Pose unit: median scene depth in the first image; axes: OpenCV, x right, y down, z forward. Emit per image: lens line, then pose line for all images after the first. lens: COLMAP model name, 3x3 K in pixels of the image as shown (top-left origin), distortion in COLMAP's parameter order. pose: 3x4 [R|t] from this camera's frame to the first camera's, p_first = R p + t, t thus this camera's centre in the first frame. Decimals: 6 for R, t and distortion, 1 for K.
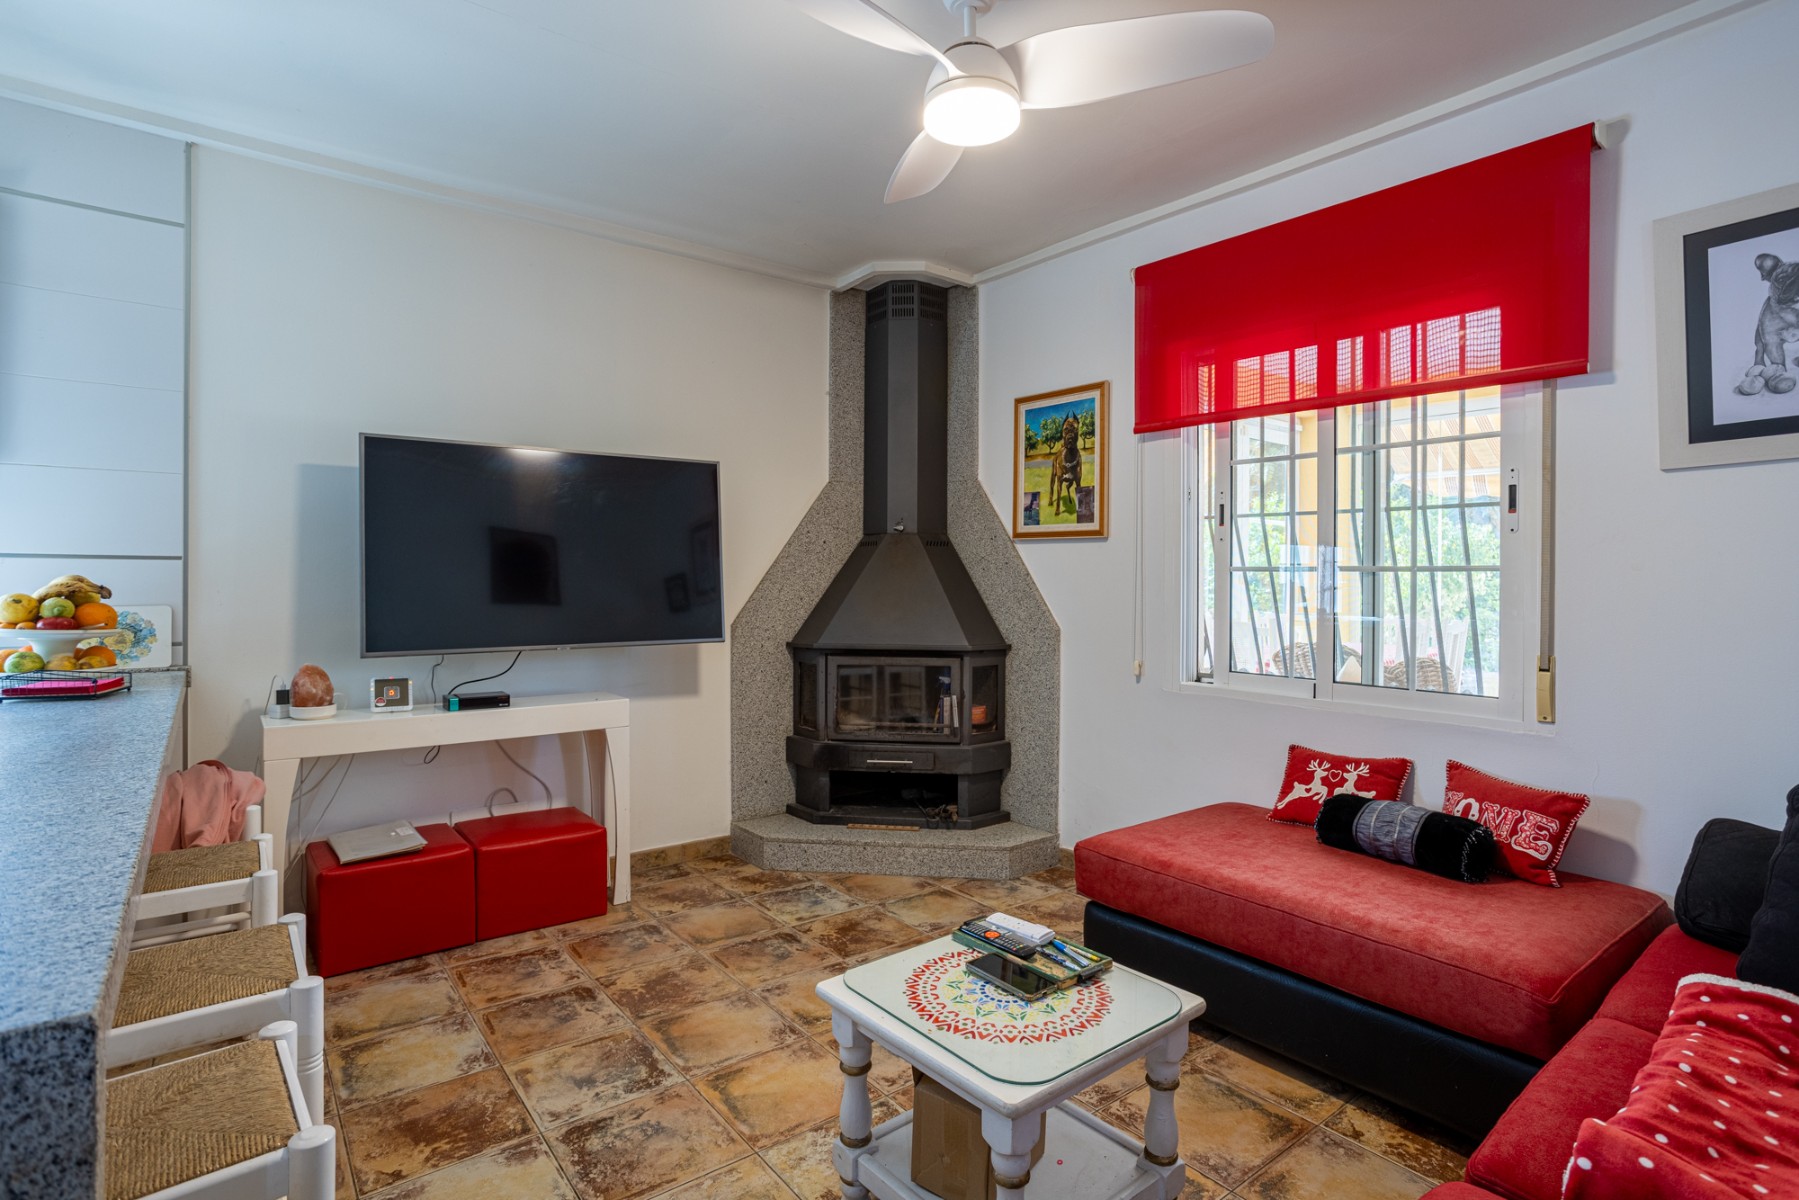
lens RADIAL K [[888.4, 0, 892.0], [0, 888.4, 591.5], [0, 0, 1]] dist [-0.034370, 0.004778]
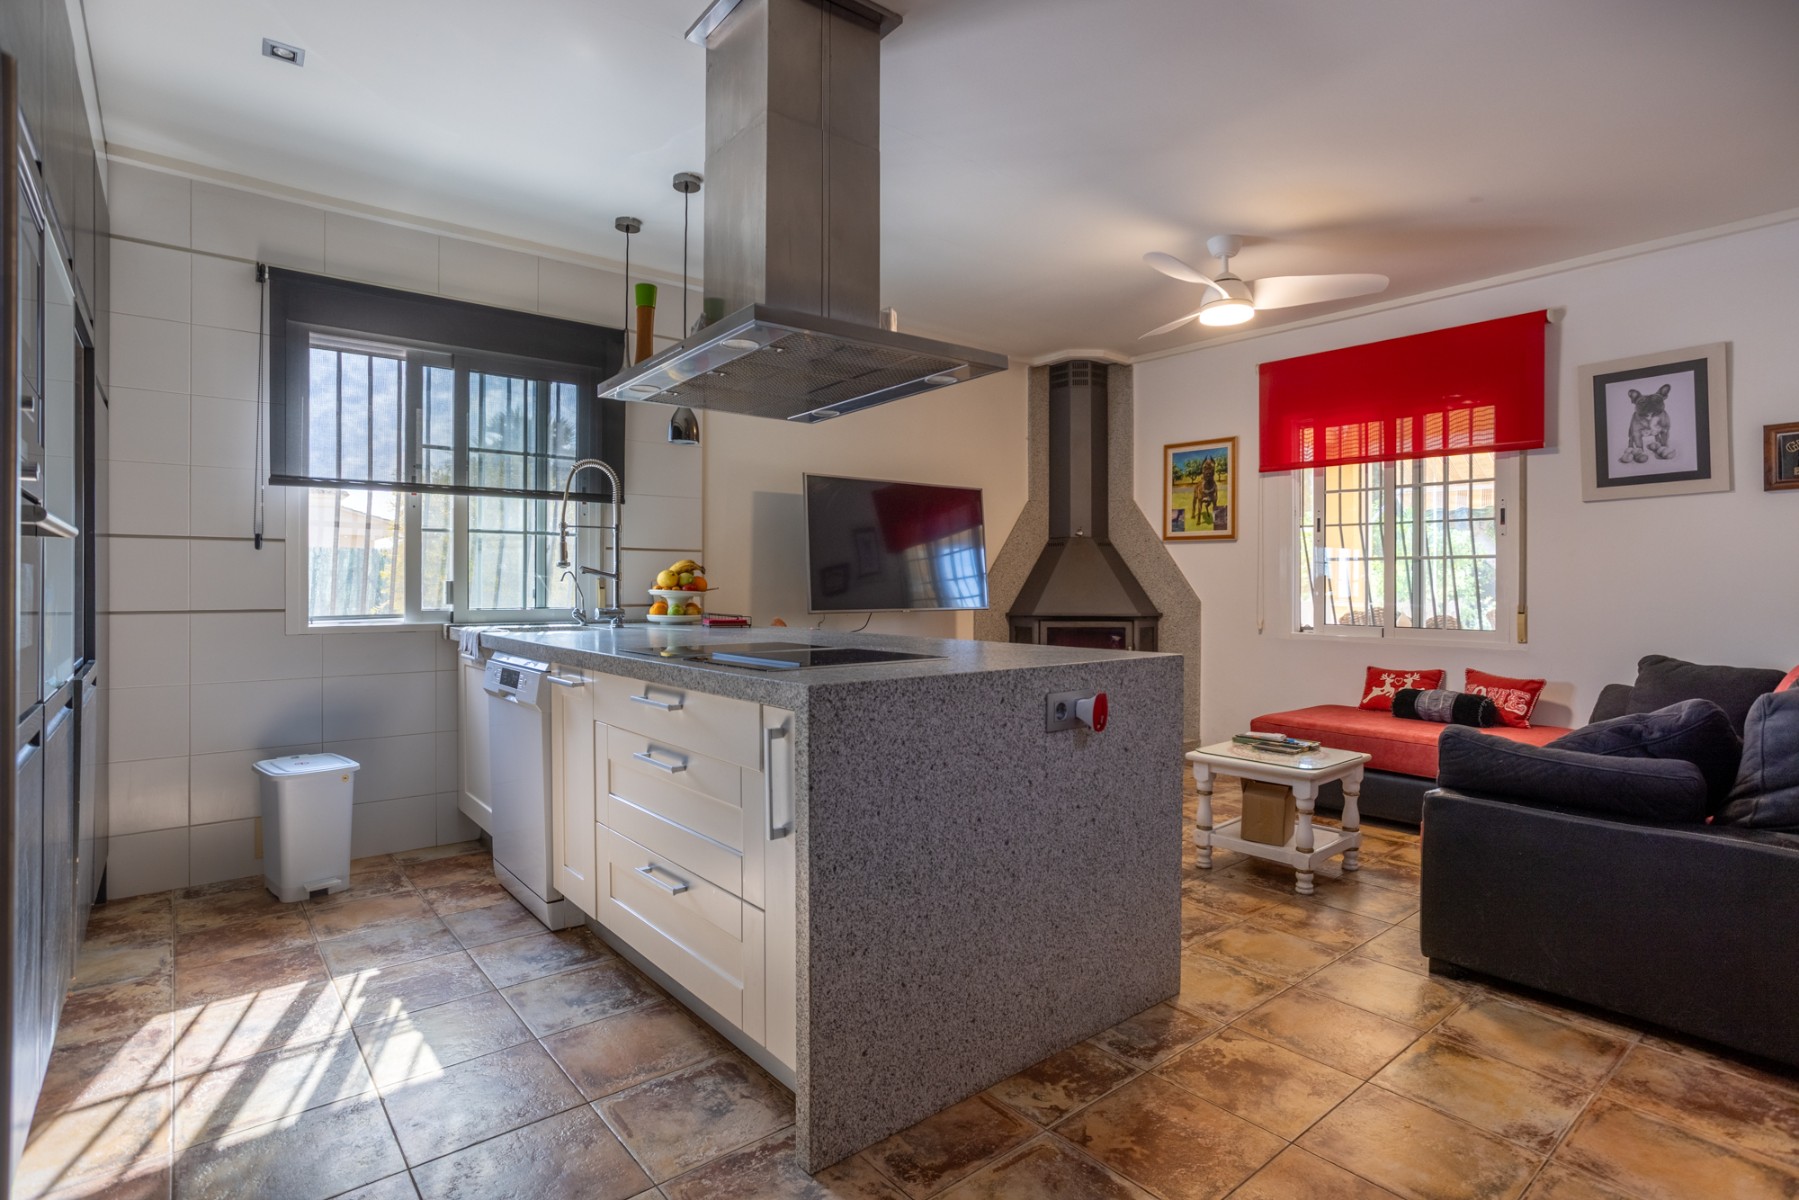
lens RADIAL K [[888.4, 0, 905.8], [0, 888.4, 591.7], [0, 0, 1]] dist [-0.034370, 0.004778]
pose [[0.999196, -0.001996, 0.040053, -0.432738], [0.002258, 0.999976, -0.006502, 0.041181], [-0.040039, 0.006587, 0.999176, -0.549613]]
